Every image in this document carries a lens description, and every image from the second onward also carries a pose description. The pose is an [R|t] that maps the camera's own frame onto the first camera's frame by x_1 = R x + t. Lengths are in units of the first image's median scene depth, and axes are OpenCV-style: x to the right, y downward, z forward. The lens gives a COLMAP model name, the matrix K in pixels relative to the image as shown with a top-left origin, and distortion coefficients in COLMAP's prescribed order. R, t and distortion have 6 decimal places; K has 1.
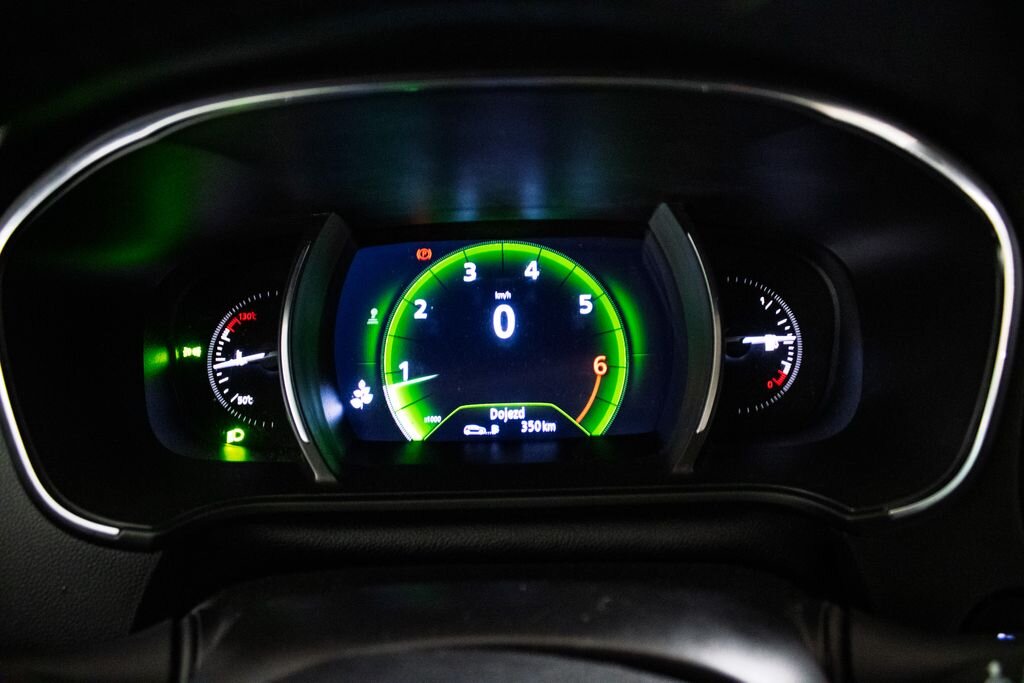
lens RADIAL K [[836.5, 0, 512.0], [0, 836.5, 341.5], [0, 0, 1]] dist [-0.169371, 0.135859]
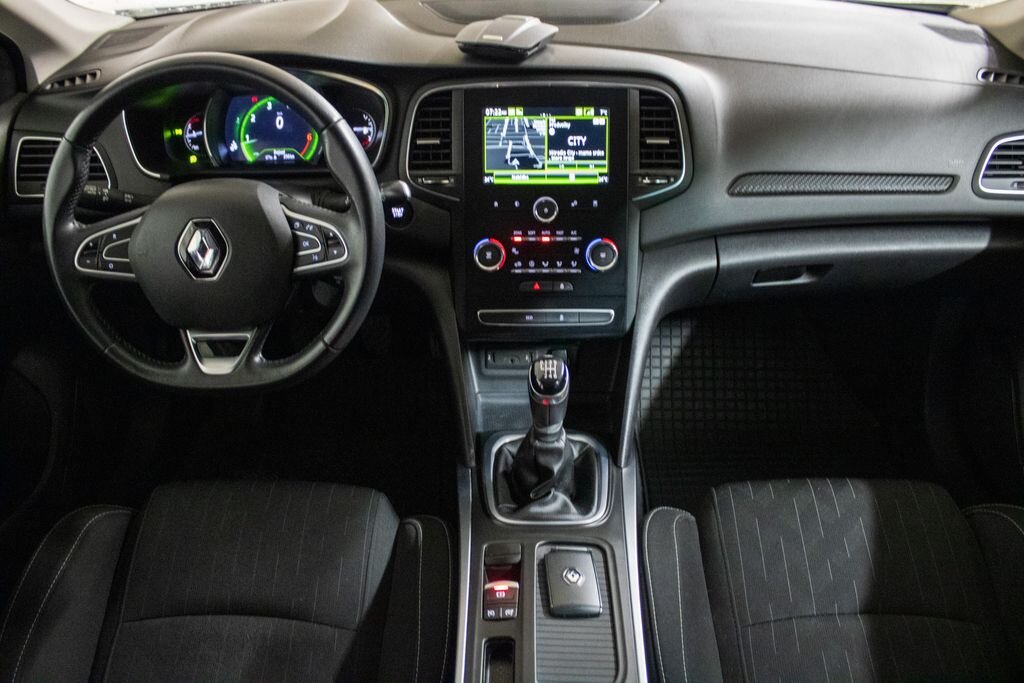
lens RADIAL K [[836.5, 0, 512.0], [0, 836.5, 341.5], [0, 0, 1]] dist [-0.169371, 0.135859]
pose [[0.999560, 0.028438, 0.008457, 0.845101], [-0.029587, 0.976575, 0.213134, 0.097036], [-0.002198, -0.213290, 0.976986, -2.110249]]
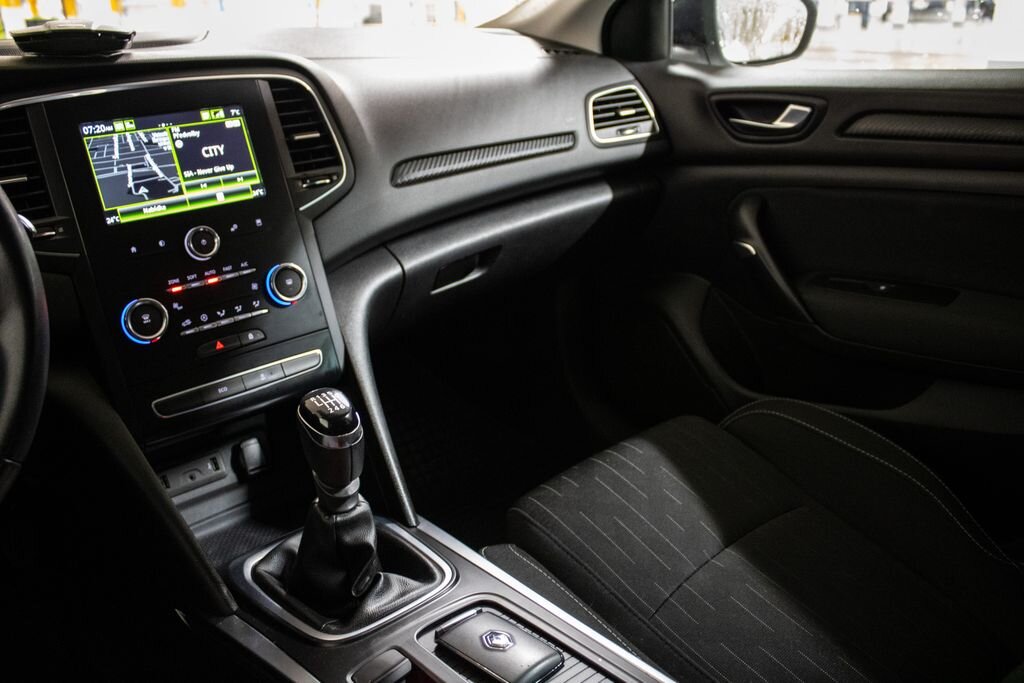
lens RADIAL K [[836.5, 0, 512.0], [0, 836.5, 341.5], [0, 0, 1]] dist [-0.169371, 0.135859]
pose [[0.740370, -0.230583, 0.631414, 0.194607], [0.240848, 0.967957, 0.071075, 0.539007], [-0.627570, 0.099453, 0.772182, -1.336761]]
